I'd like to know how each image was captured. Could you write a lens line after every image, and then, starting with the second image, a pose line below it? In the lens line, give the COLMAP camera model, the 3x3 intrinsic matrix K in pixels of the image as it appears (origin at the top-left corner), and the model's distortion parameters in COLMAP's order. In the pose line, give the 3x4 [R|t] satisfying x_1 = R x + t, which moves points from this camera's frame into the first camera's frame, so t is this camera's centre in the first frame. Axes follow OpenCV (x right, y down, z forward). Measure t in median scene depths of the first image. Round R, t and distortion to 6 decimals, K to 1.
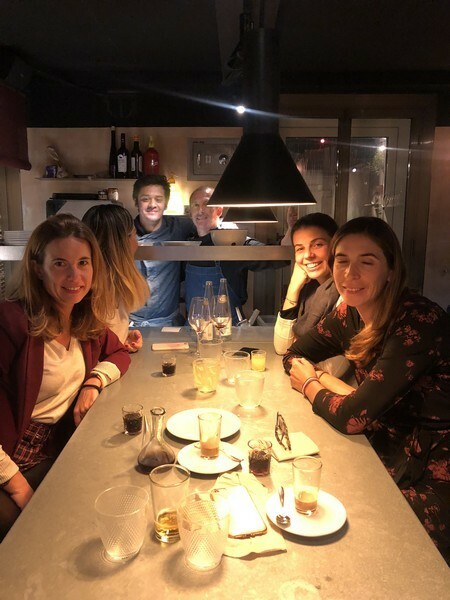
lens RADIAL K [[488.2, 0, 225.1], [0, 488.2, 300.3], [0, 0, 1]] dist [0.001735, -0.000293]
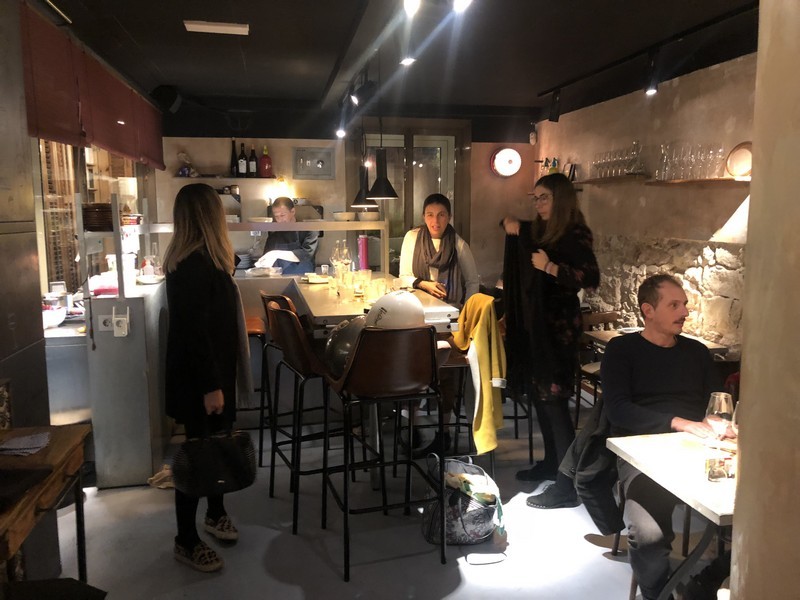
lens RADIAL K [[650.9, 0, 400.4], [0, 650.9, 299.4], [0, 0, 1]] dist [0.001735, -0.000293]
pose [[0.977846, -0.035071, 0.206367, -0.168608], [0.041744, 0.998734, -0.028068, 0.138512], [-0.205121, 0.036061, 0.978072, -0.759819]]
